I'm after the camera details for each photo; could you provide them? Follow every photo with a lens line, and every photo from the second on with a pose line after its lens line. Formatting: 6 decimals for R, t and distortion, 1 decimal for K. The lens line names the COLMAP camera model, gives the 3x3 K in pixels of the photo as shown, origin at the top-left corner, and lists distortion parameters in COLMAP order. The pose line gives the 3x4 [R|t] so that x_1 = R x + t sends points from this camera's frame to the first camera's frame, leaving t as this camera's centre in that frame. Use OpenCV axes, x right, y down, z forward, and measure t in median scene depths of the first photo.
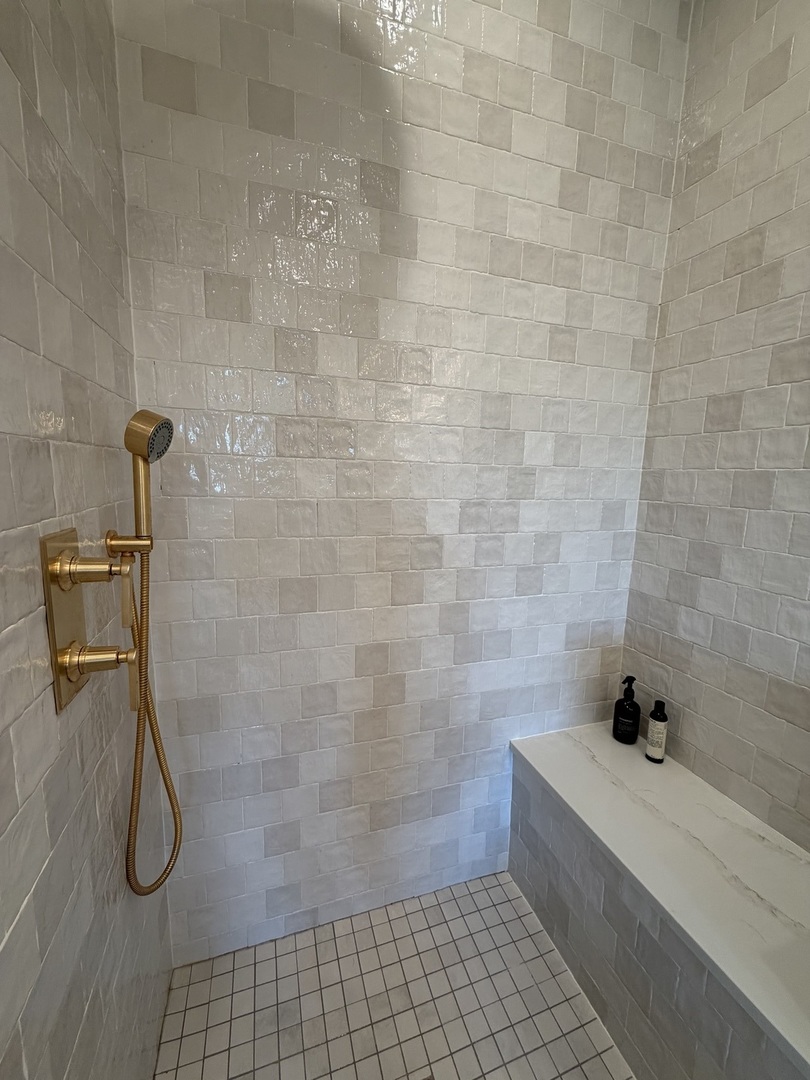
lens RADIAL K [[430.8, 0, 410.1], [0, 430.8, 538.5], [0, 0, 1]] dist [-0.003863, 0.001338]
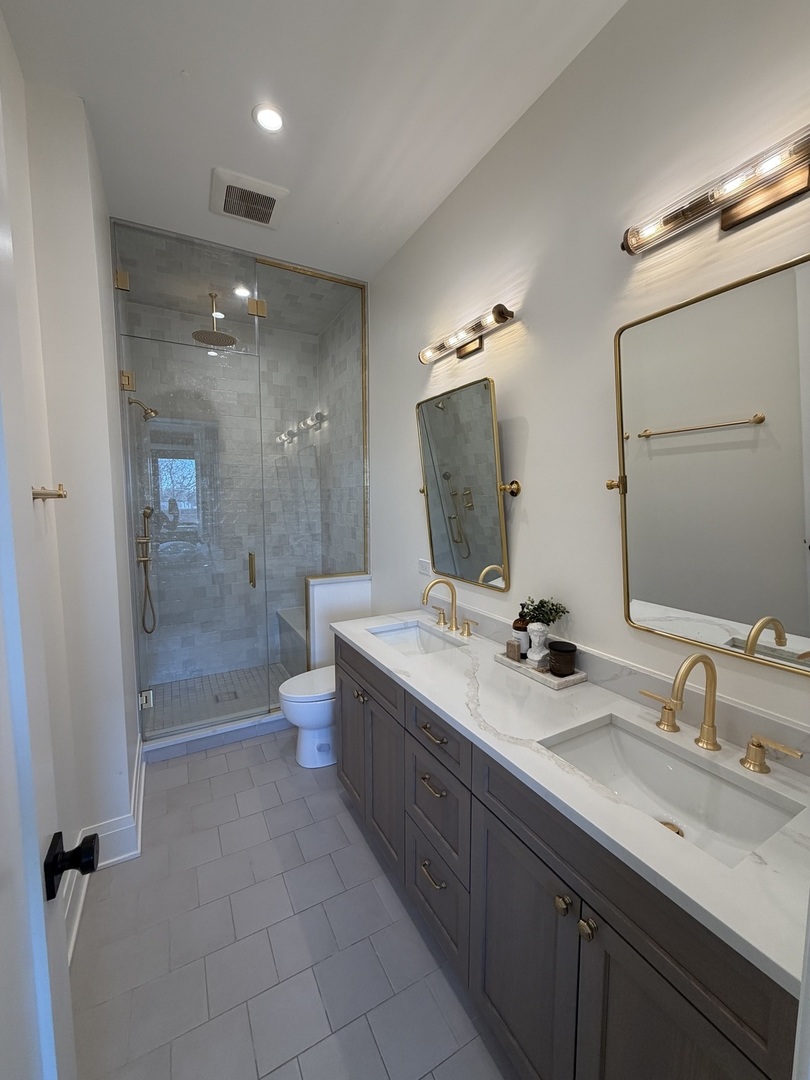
lens RADIAL K [[430.8, 0, 409.7], [0, 430.8, 539.0], [0, 0, 1]] dist [-0.003863, 0.001338]
pose [[0.983038, -0.047009, 0.177277, 0.913816], [0.056580, 0.997179, -0.049323, 0.297144], [-0.174458, 0.058517, 0.982924, -2.849381]]
